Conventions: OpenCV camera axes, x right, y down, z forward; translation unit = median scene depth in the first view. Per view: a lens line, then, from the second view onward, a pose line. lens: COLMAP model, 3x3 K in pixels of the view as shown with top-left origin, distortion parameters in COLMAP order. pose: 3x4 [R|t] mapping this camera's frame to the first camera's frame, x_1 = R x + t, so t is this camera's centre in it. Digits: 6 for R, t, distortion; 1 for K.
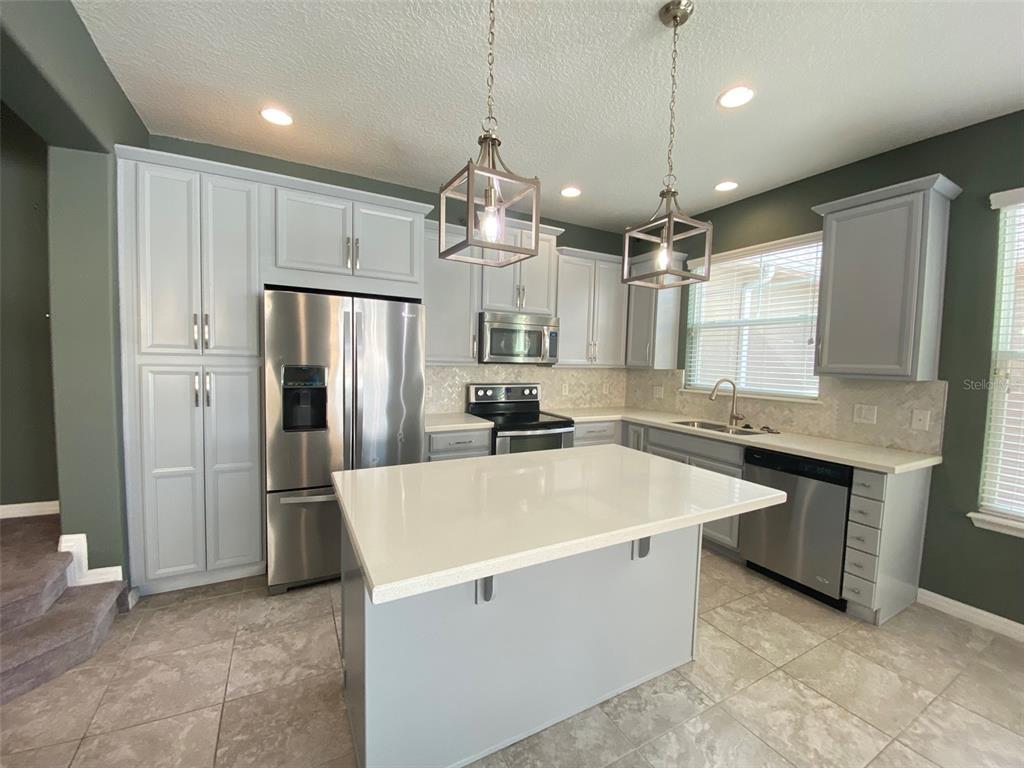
lens RADIAL K [[415.2, 0, 509.5], [0, 415.2, 379.0], [0, 0, 1]] dist [0.023455, -0.019900]
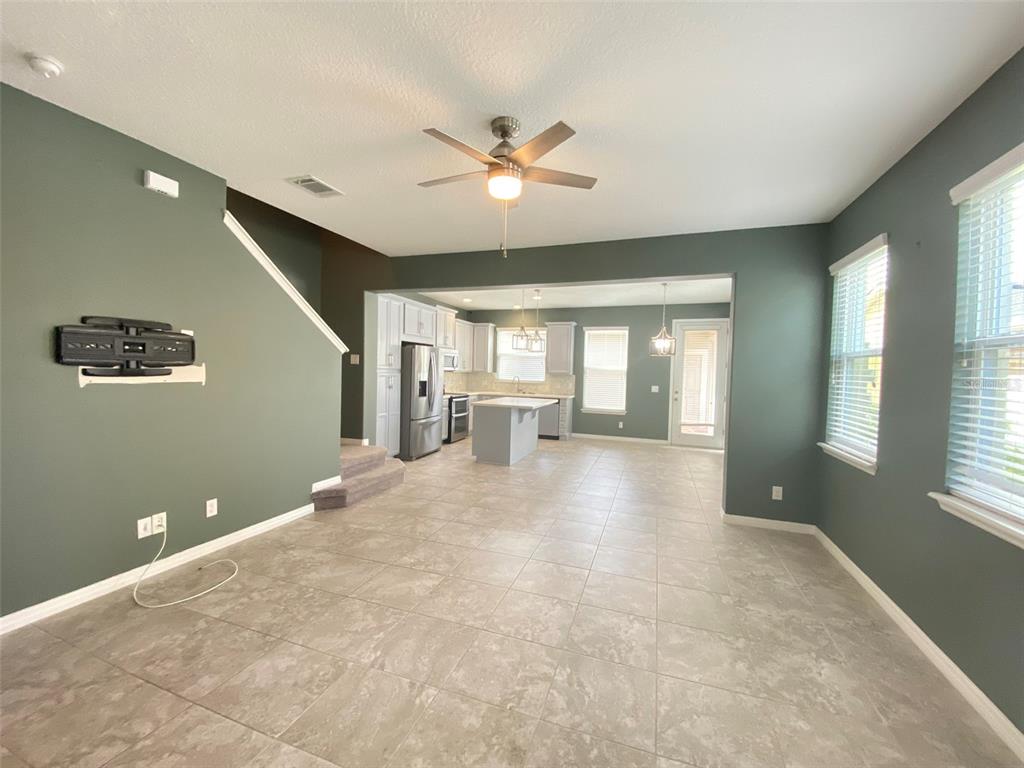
lens RADIAL K [[414.9, 0, 512.0], [0, 414.9, 385.8], [0, 0, 1]] dist [0.022908, -0.020164]
pose [[0.737070, -0.033168, 0.675002, -1.592488], [0.028515, 0.999432, 0.017973, 0.016993], [-0.675215, 0.006000, 0.737597, -1.154972]]
